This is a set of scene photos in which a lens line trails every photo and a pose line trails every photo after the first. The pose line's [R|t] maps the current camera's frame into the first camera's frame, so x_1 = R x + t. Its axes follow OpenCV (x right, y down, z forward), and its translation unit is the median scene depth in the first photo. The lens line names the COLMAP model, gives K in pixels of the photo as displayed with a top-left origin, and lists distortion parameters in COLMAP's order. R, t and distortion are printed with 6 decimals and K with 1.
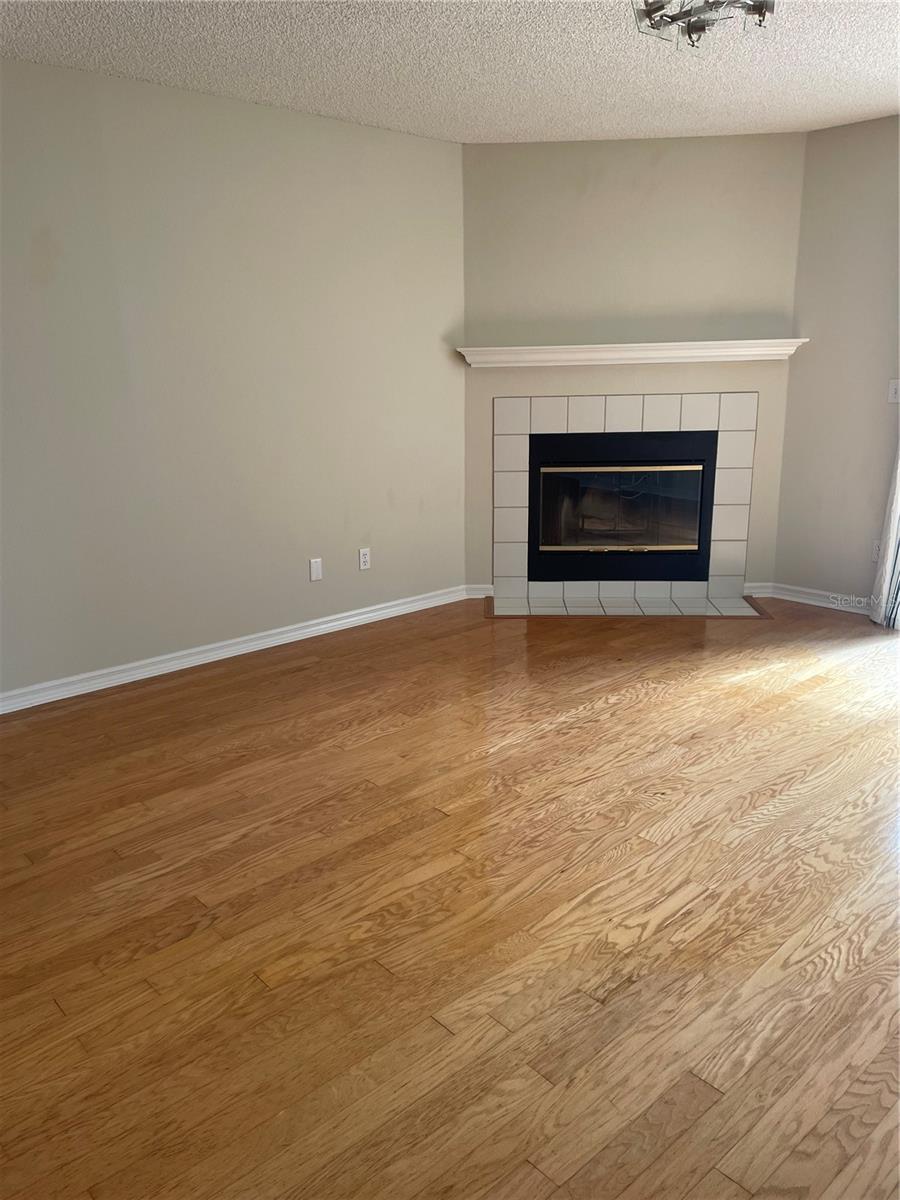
lens RADIAL K [[909.8, 0, 448.8], [0, 909.8, 602.9], [0, 0, 1]] dist [0.016970, -0.003972]
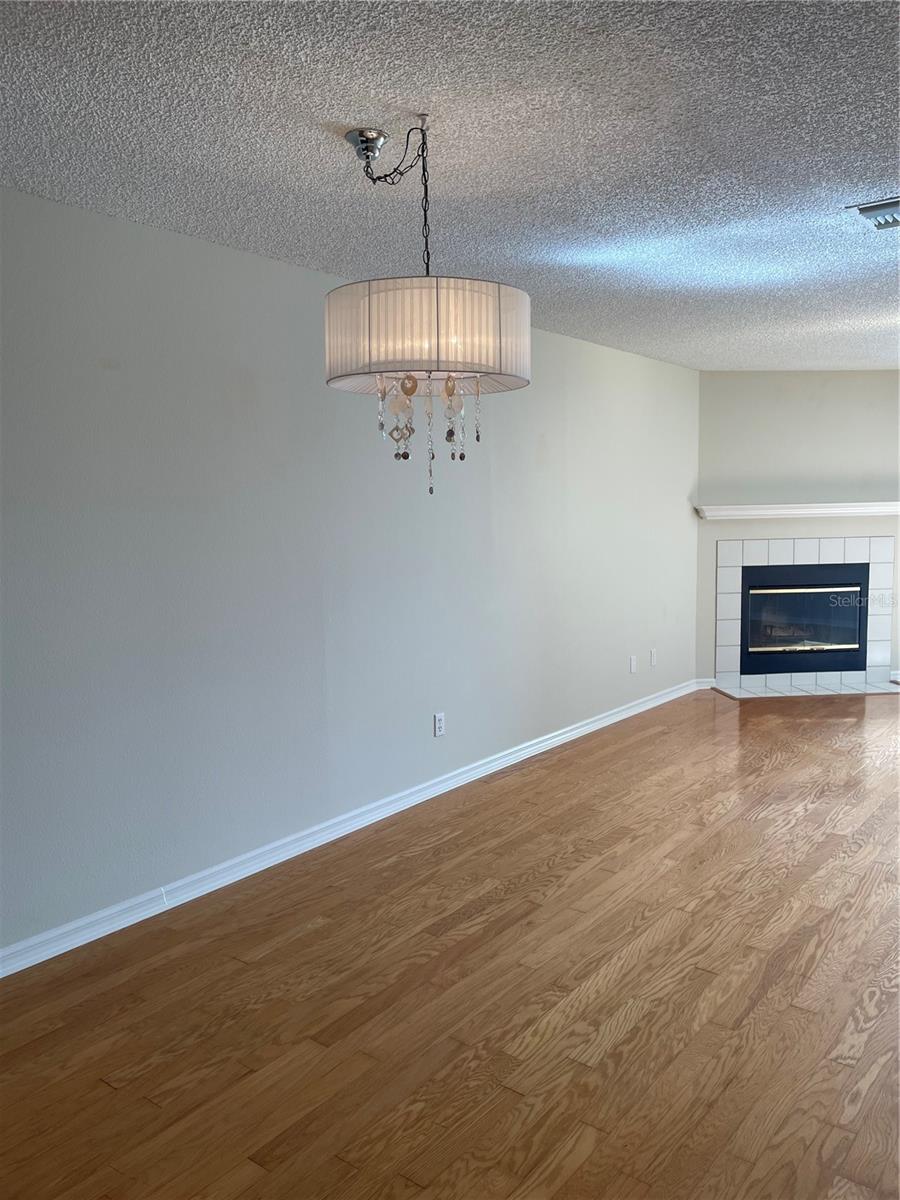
lens RADIAL K [[909.8, 0, 451.6], [0, 909.8, 594.4], [0, 0, 1]] dist [0.016970, -0.003972]
pose [[0.986146, -0.014231, 0.165270, -0.563907], [0.042581, 0.984645, -0.169295, 0.069835], [-0.160323, 0.173987, 0.971610, -0.256644]]
